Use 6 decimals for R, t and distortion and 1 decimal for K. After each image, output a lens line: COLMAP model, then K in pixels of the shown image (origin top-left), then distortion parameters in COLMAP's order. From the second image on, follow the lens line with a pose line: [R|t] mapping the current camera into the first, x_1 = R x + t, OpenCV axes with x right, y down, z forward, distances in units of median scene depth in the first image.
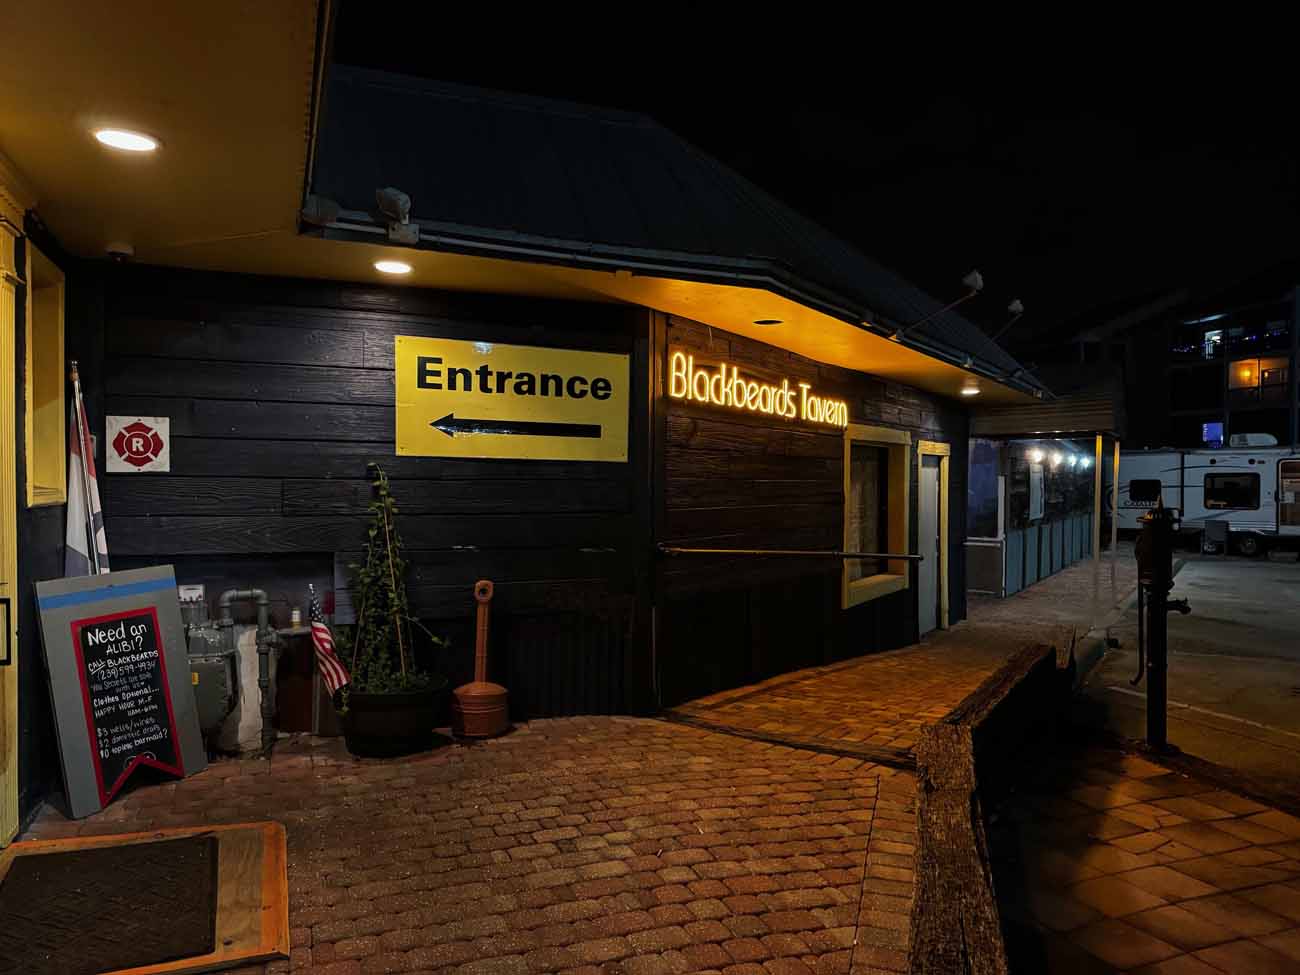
lens RADIAL K [[912.6, 0, 650.0], [0, 912.6, 487.5], [0, 0, 1]] dist [0.040505, -0.004521]
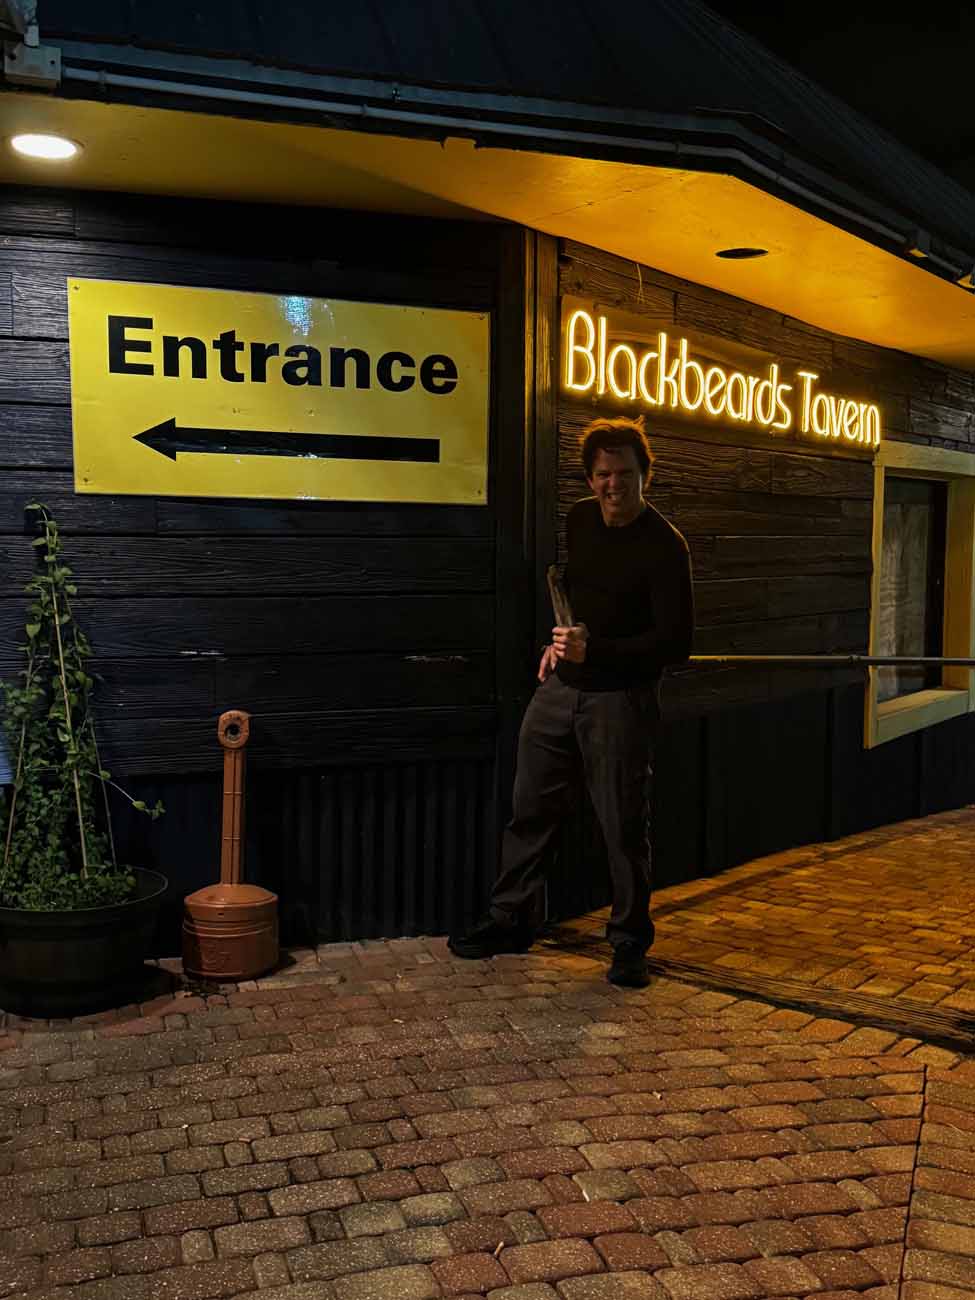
lens RADIAL K [[1320.1, 0, 487.5], [0, 1320.1, 650.0], [0, 0, 1]] dist [0.111152, -0.230747]
pose [[0.997465, 0.003795, -0.071053, 0.038516], [0.001540, 0.997191, 0.074887, 0.000995], [0.071138, -0.074807, 0.994657, 0.183149]]
